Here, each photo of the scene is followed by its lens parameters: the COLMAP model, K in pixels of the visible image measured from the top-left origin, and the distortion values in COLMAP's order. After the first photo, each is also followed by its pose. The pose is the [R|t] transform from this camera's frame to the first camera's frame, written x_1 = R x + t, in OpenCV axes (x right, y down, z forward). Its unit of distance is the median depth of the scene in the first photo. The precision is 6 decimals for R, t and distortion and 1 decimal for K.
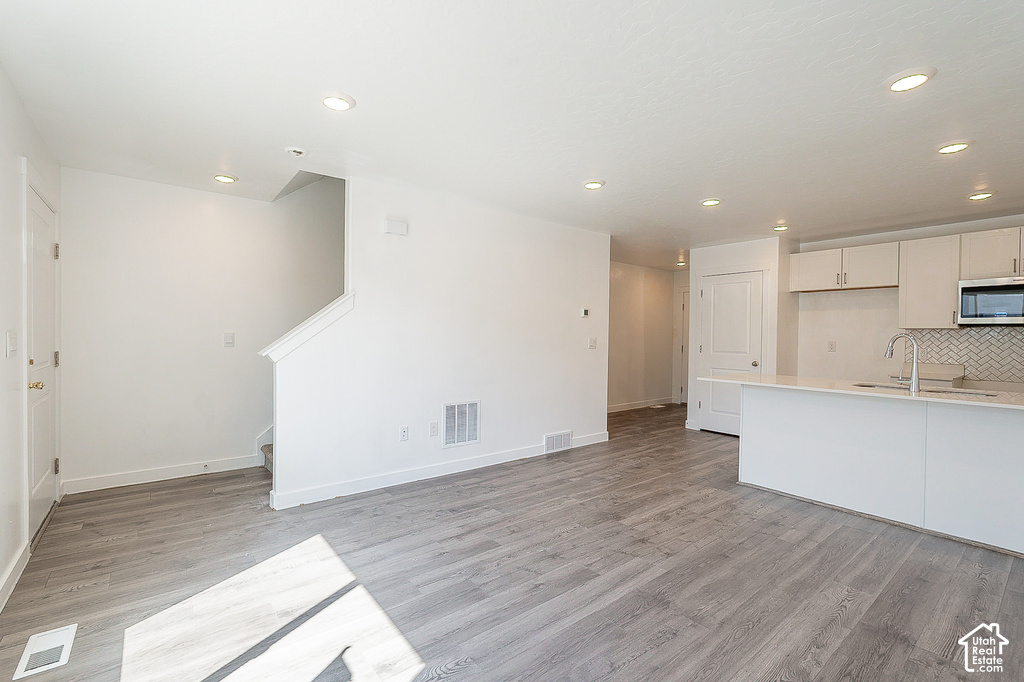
lens RADIAL K [[457.4, 0, 512.0], [0, 457.4, 341.0], [0, 0, 1]] dist [-0.000486, -0.000118]
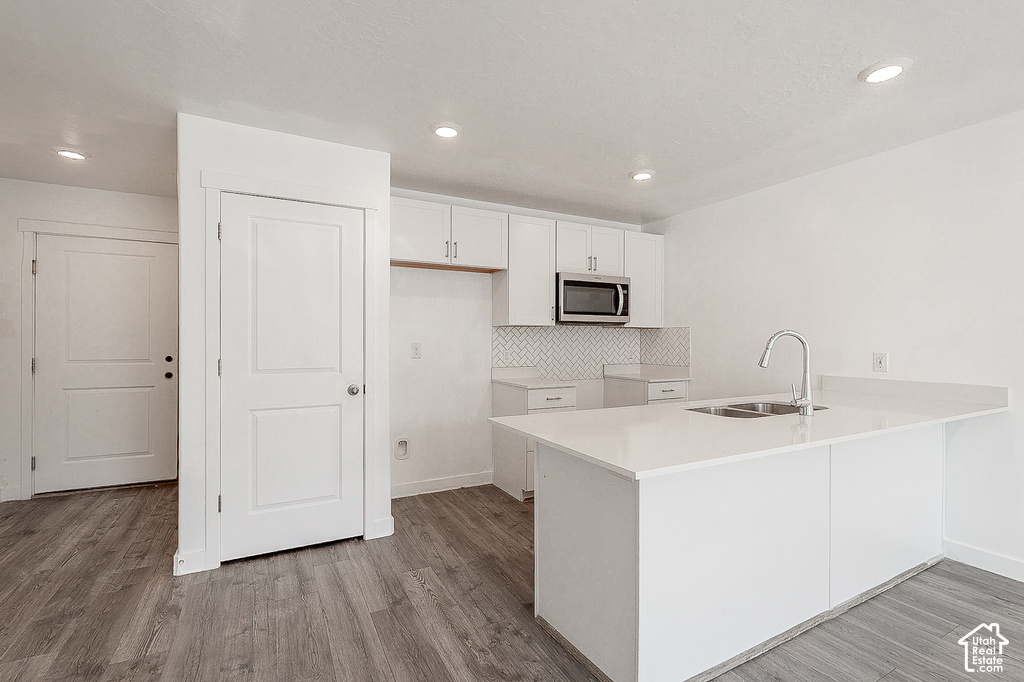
lens RADIAL K [[457.4, 0, 512.0], [0, 457.4, 341.0], [0, 0, 1]] dist [-0.000486, -0.000118]
pose [[0.191450, -0.015764, 0.981376, 0.072414], [0.016119, 0.999787, 0.012915, -0.009070], [-0.981370, 0.013346, 0.191664, 0.743338]]
